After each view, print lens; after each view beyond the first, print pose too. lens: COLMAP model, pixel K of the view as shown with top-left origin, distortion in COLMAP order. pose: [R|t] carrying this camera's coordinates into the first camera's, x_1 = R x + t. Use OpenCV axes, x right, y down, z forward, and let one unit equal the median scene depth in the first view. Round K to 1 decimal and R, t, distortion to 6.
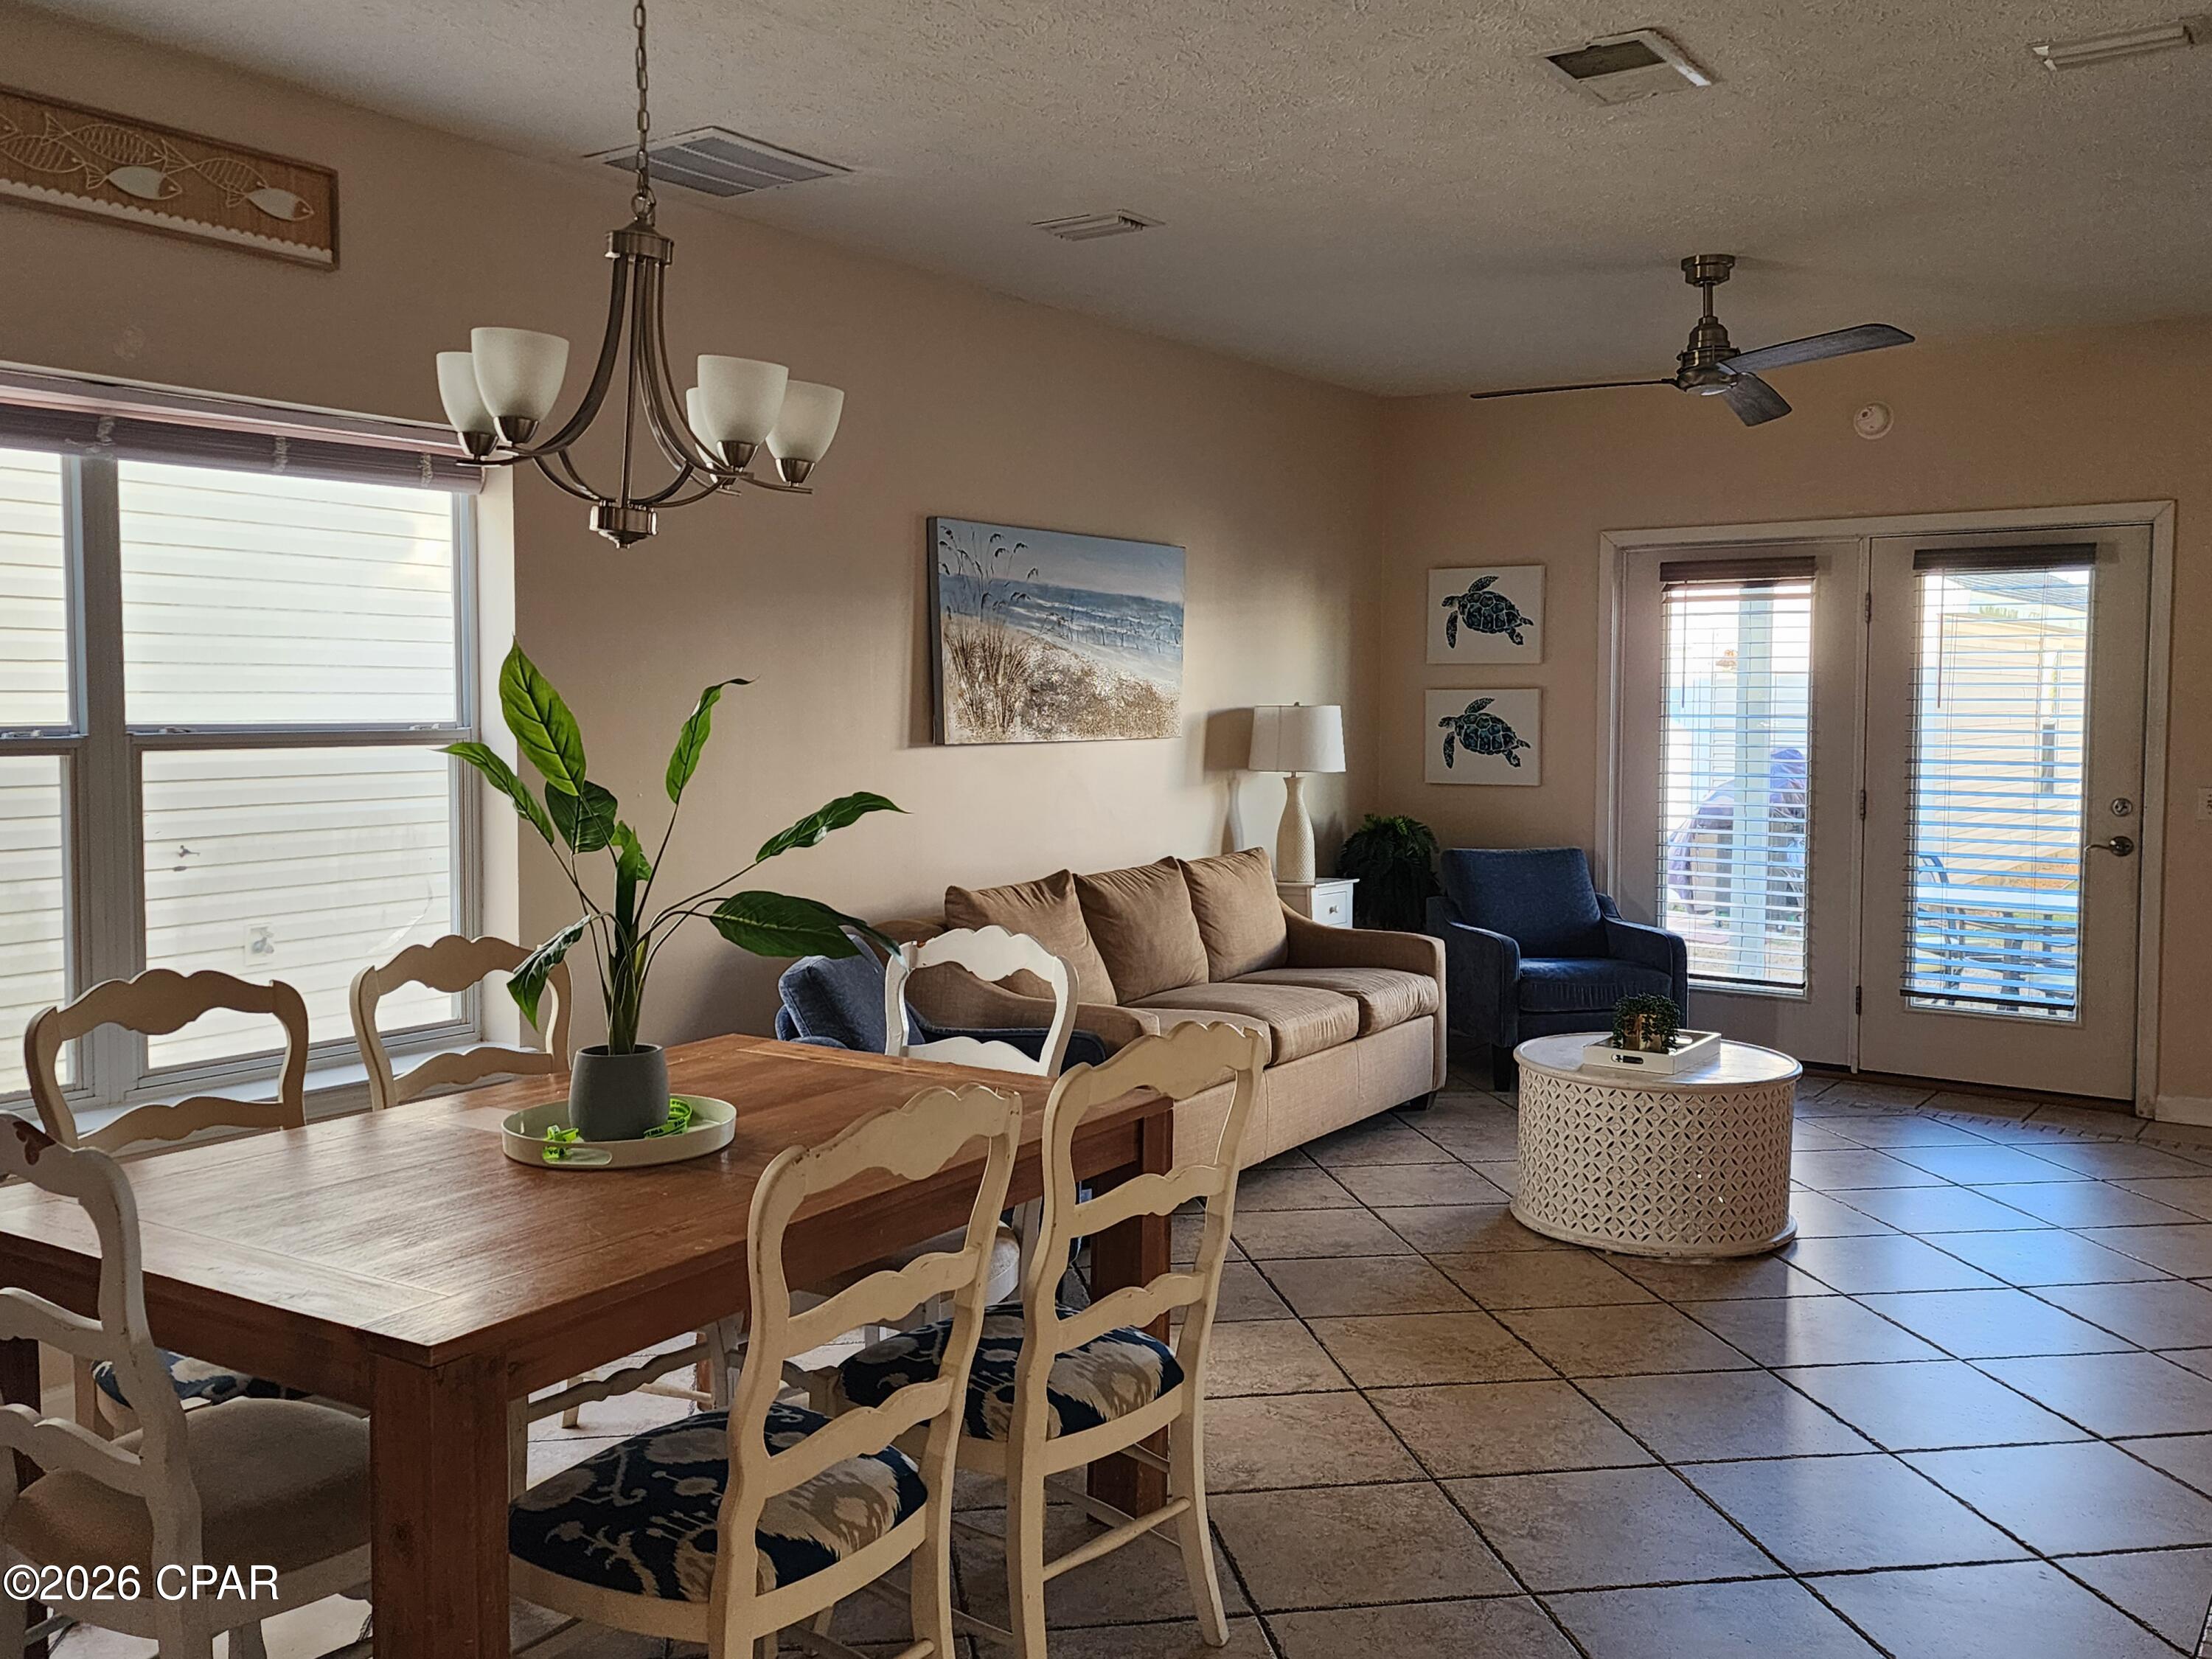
lens RADIAL K [[1882.5, 0, 1089.8], [0, 1882.5, 822.6], [0, 0, 1]] dist [0.105269, -0.106393]
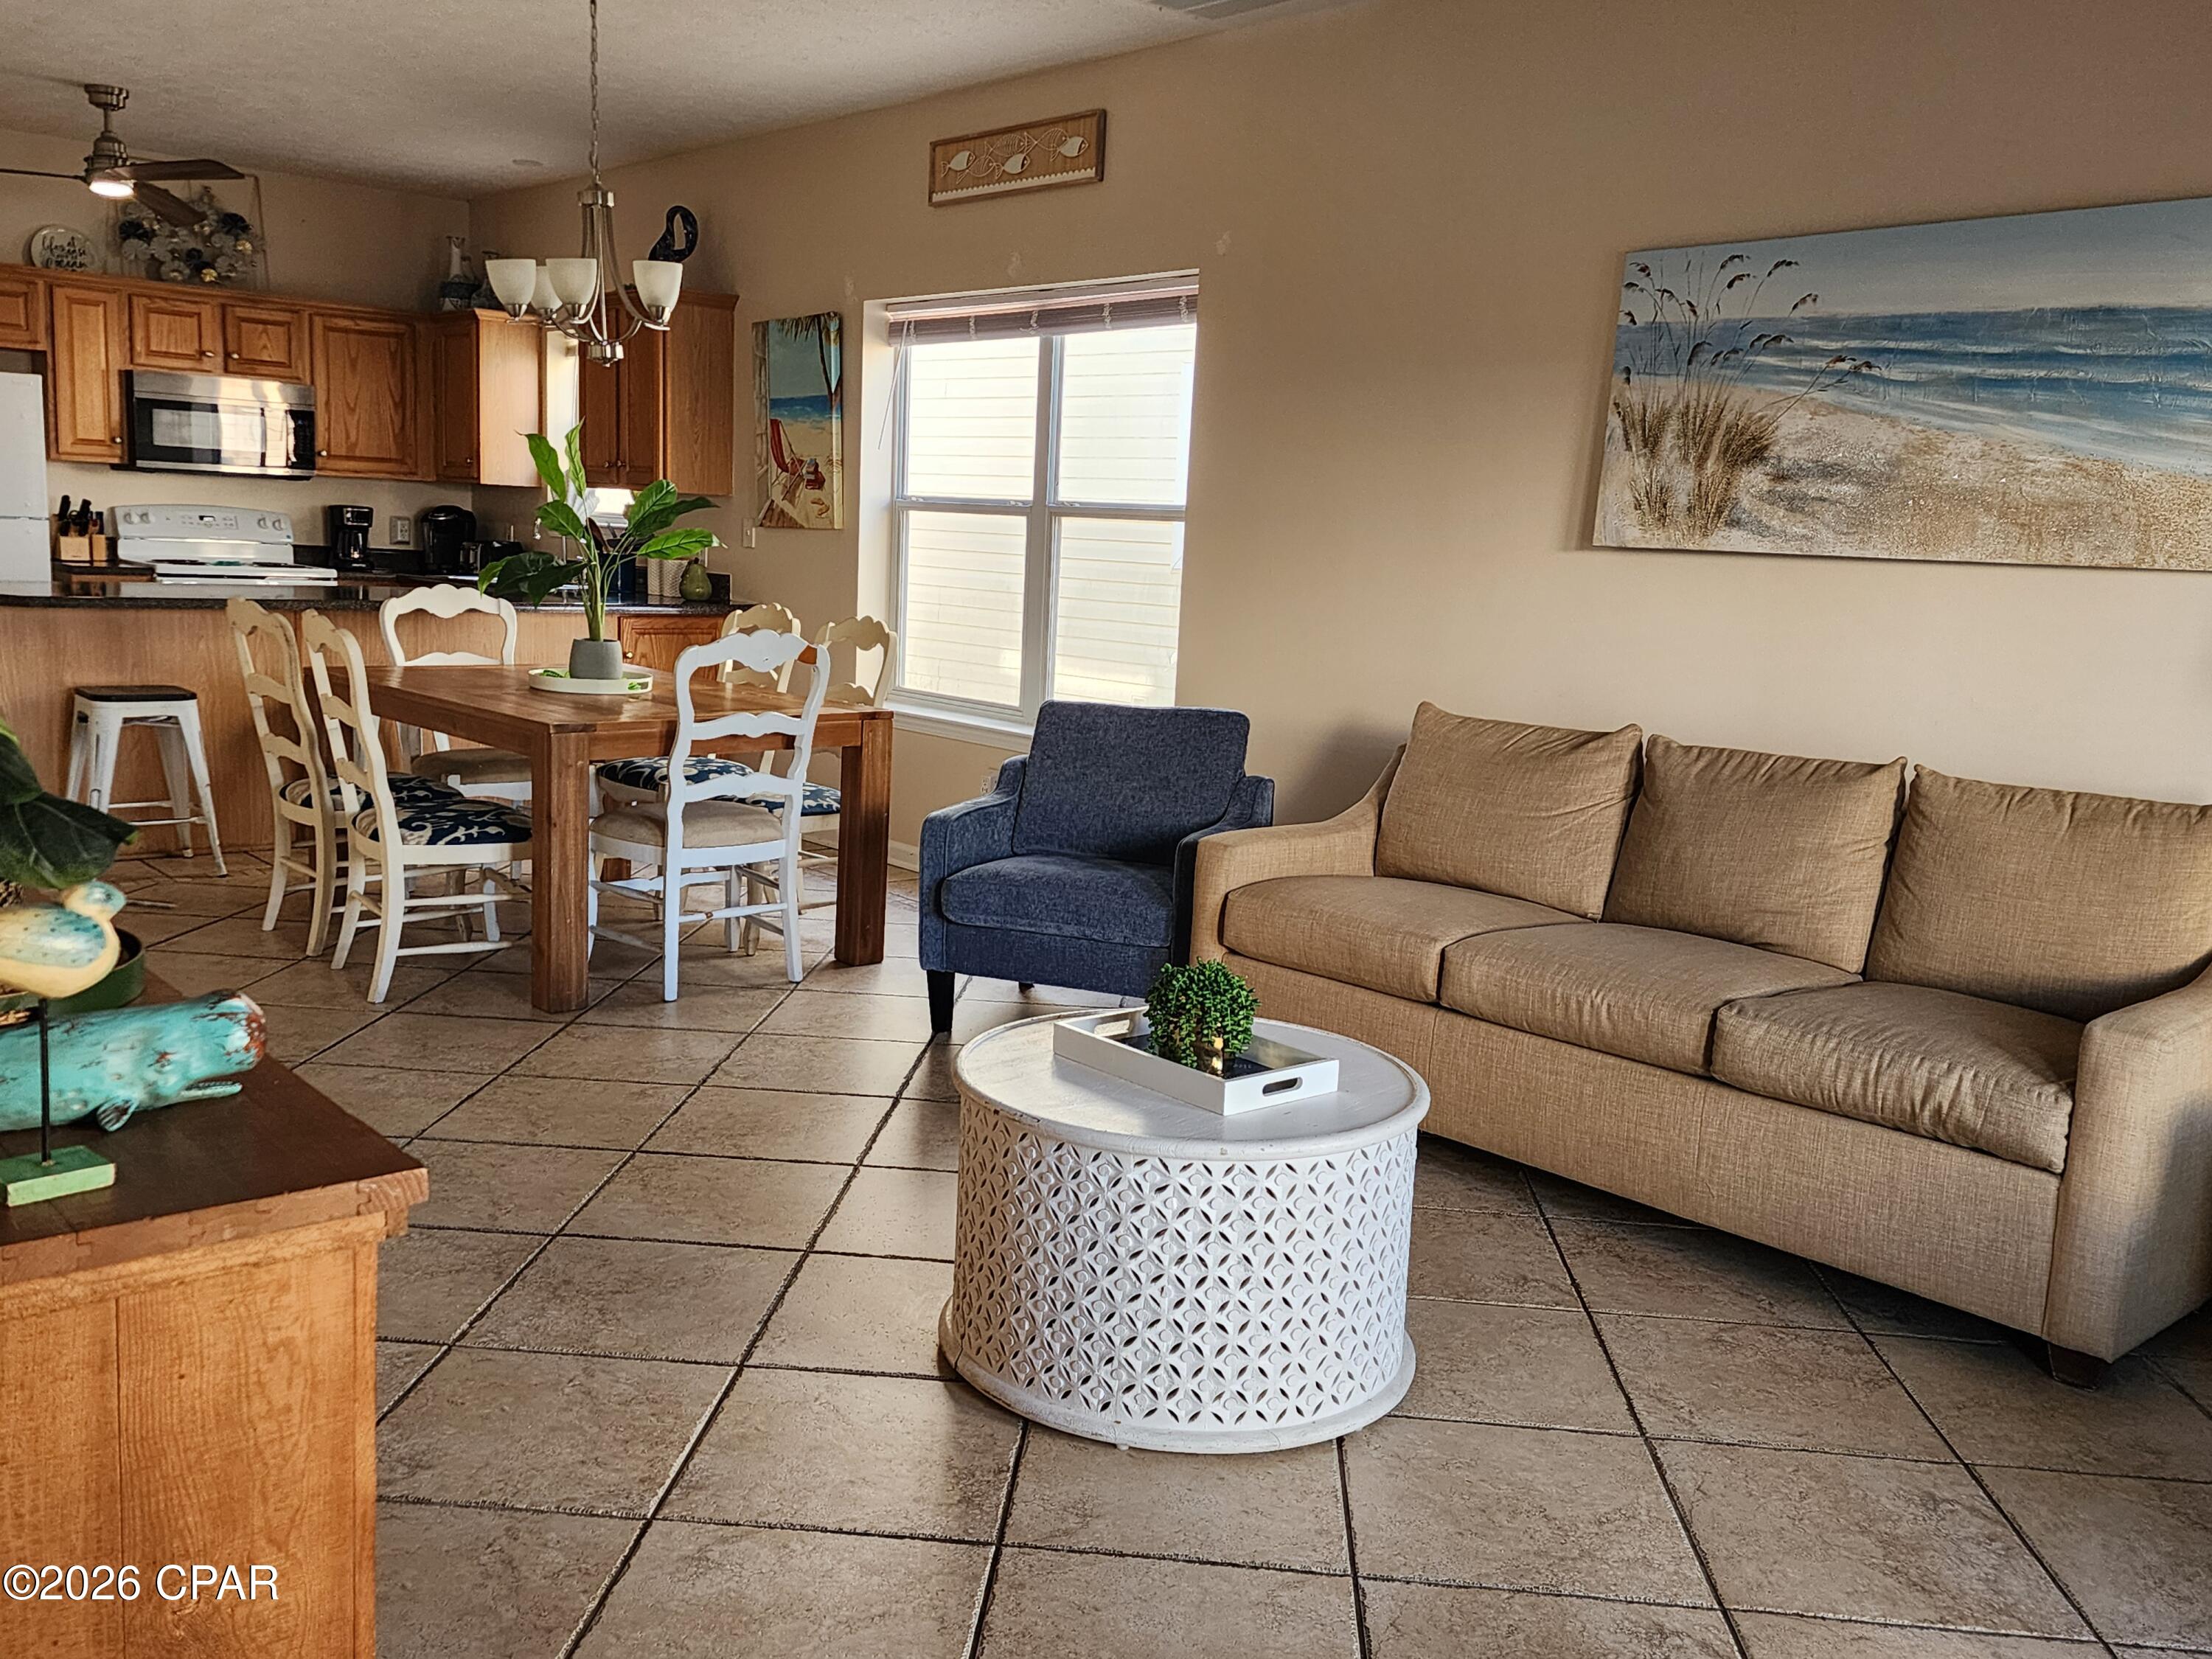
lens RADIAL K [[1882.5, 0, 1089.8], [0, 1882.5, 822.6], [0, 0, 1]] dist [0.105269, -0.106393]
pose [[-0.236076, 0.128920, -0.963145, 1.065605], [-0.122393, 0.979322, 0.161085, -0.042539], [0.963996, 0.155911, -0.215415, 1.384941]]
